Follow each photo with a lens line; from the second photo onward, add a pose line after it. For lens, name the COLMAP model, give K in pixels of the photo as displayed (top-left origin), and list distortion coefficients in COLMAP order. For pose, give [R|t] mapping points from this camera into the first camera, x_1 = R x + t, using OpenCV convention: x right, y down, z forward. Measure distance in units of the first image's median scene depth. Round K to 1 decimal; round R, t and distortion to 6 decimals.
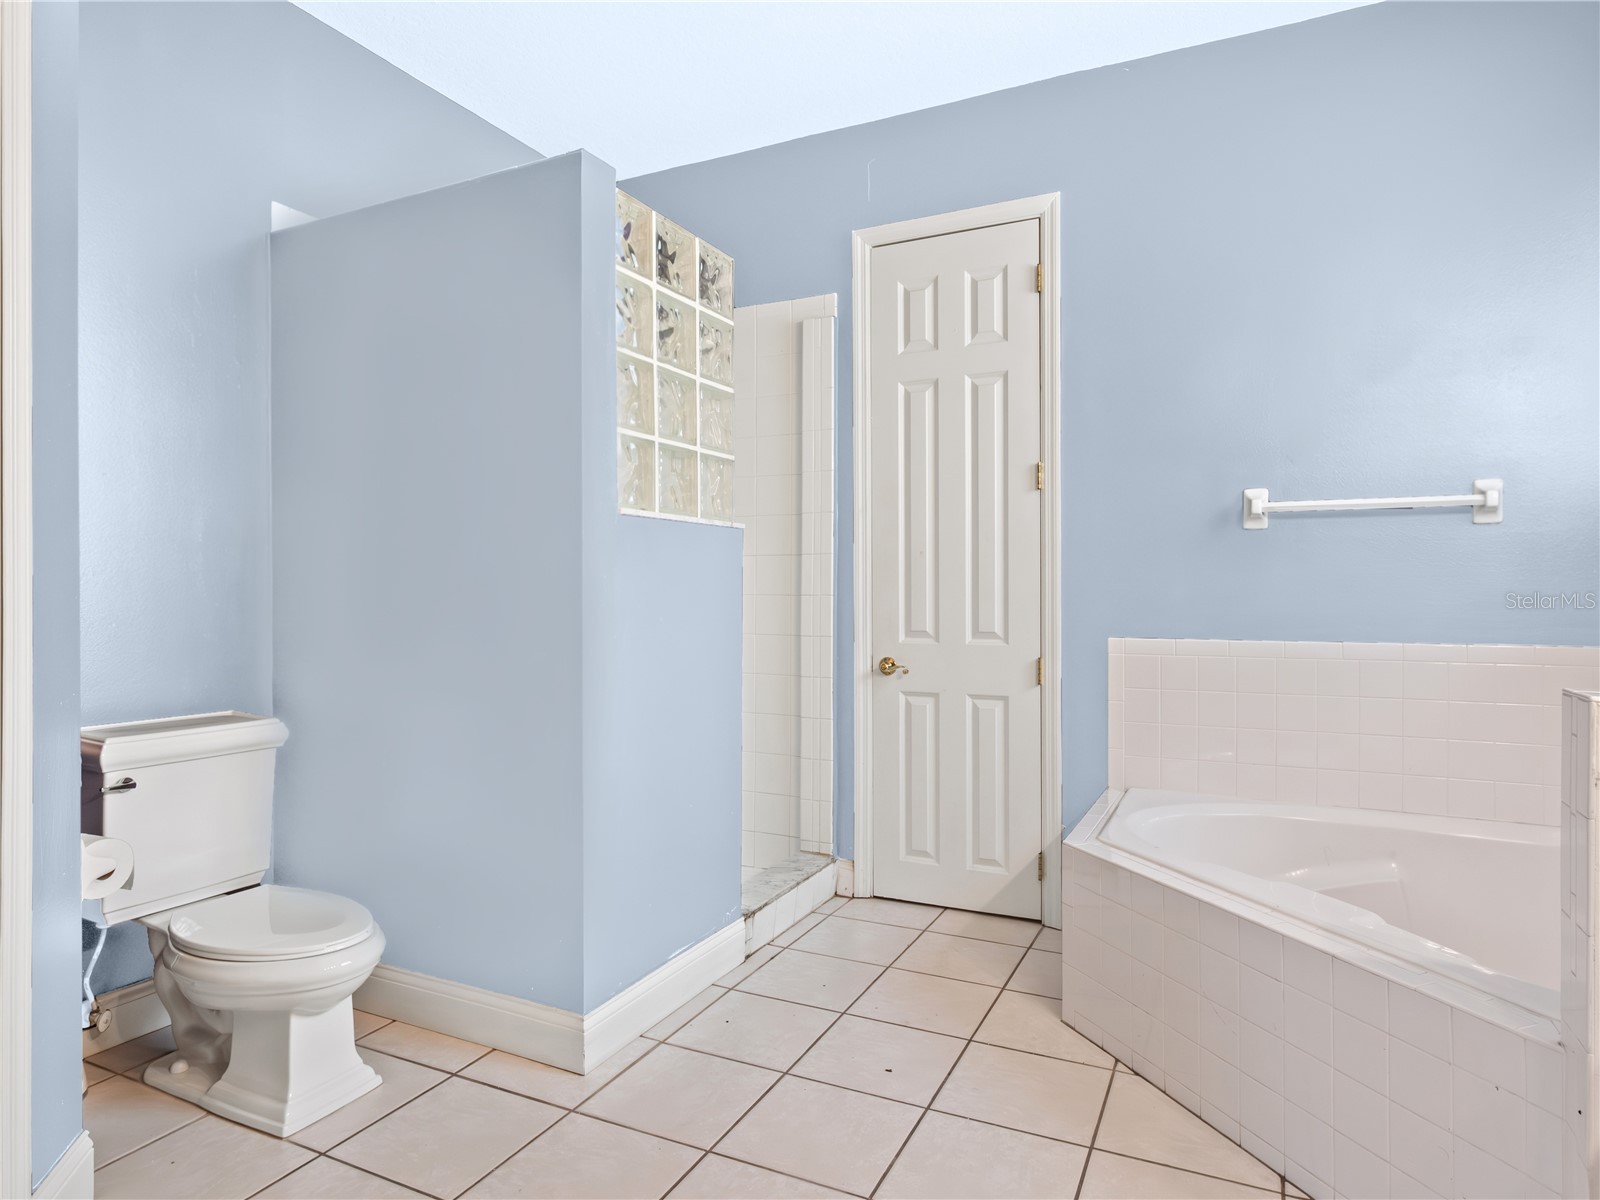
lens RADIAL K [[945.8, 0, 789.0], [0, 945.8, 597.9], [0, 0, 1]] dist [0.004209, -0.005563]
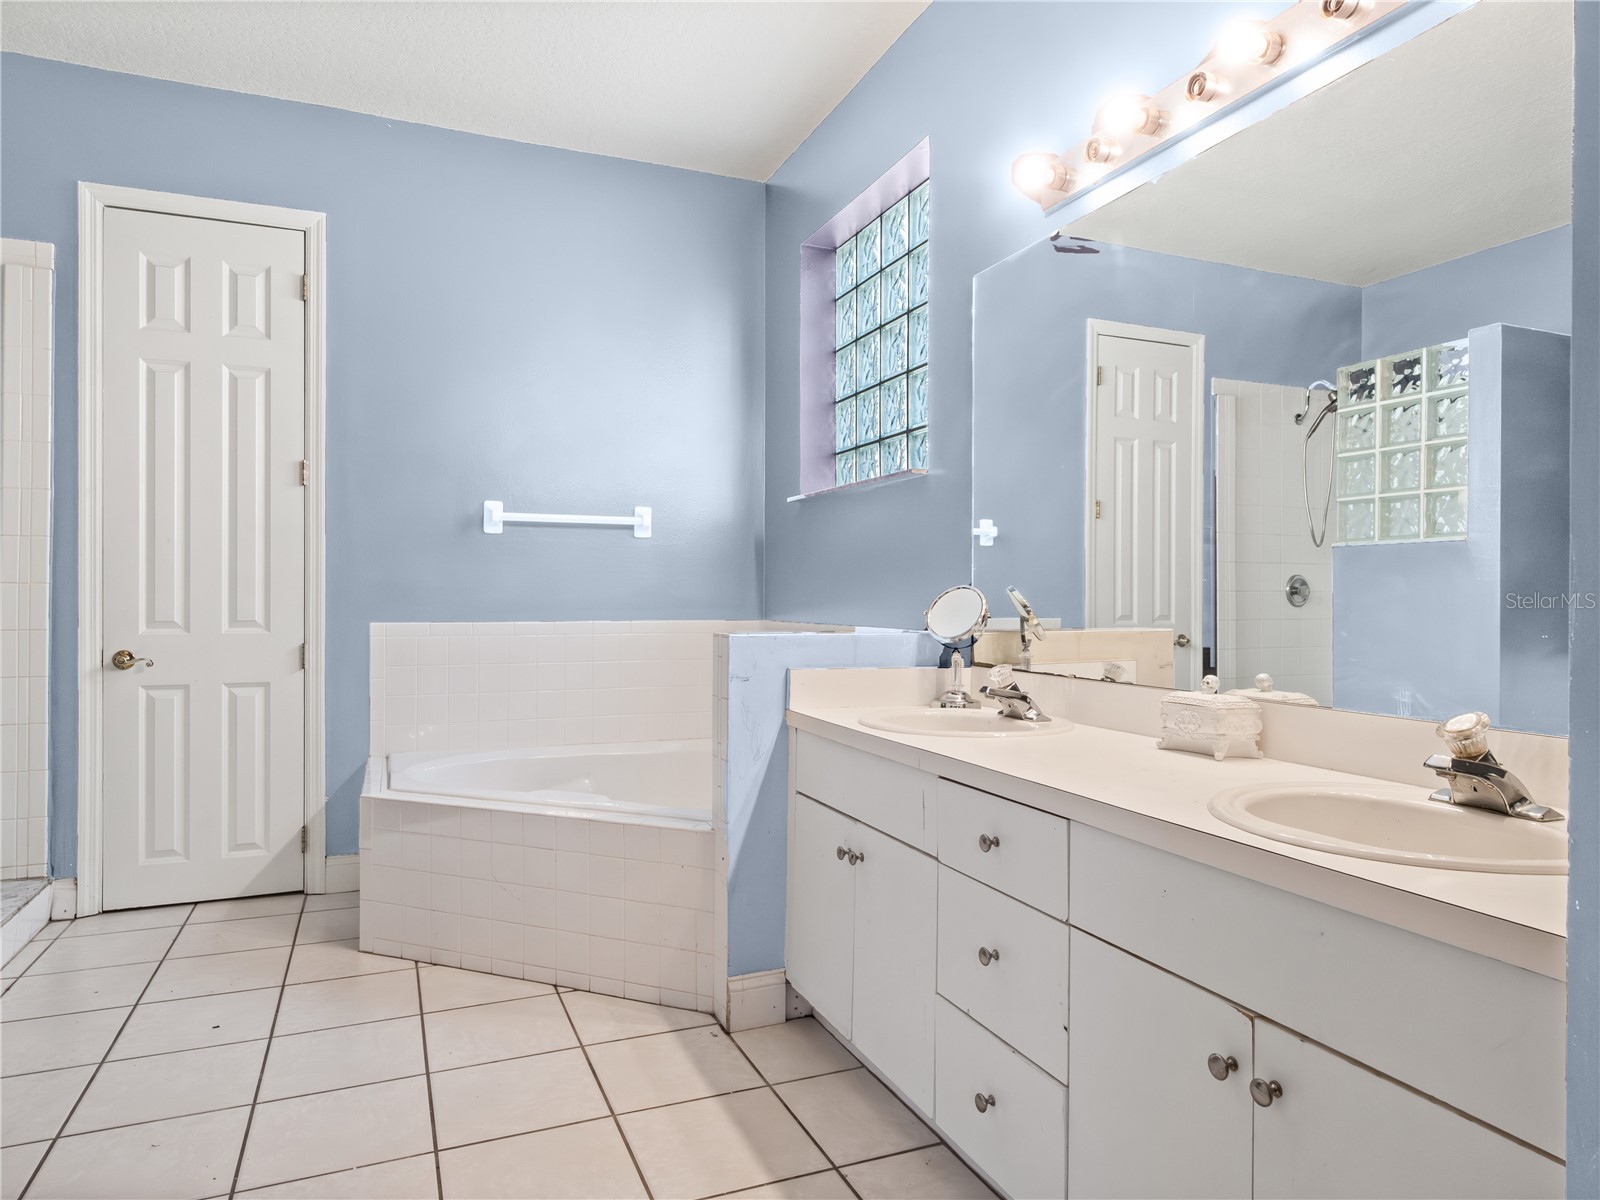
lens RADIAL K [[945.8, 0, 788.2], [0, 945.8, 594.9], [0, 0, 1]] dist [0.004209, -0.005563]
pose [[0.671018, 0.001518, 0.741440, -0.154734], [-0.000569, 0.999999, -0.001533, 0.009618], [-0.741441, 0.000607, 0.671018, -0.116258]]
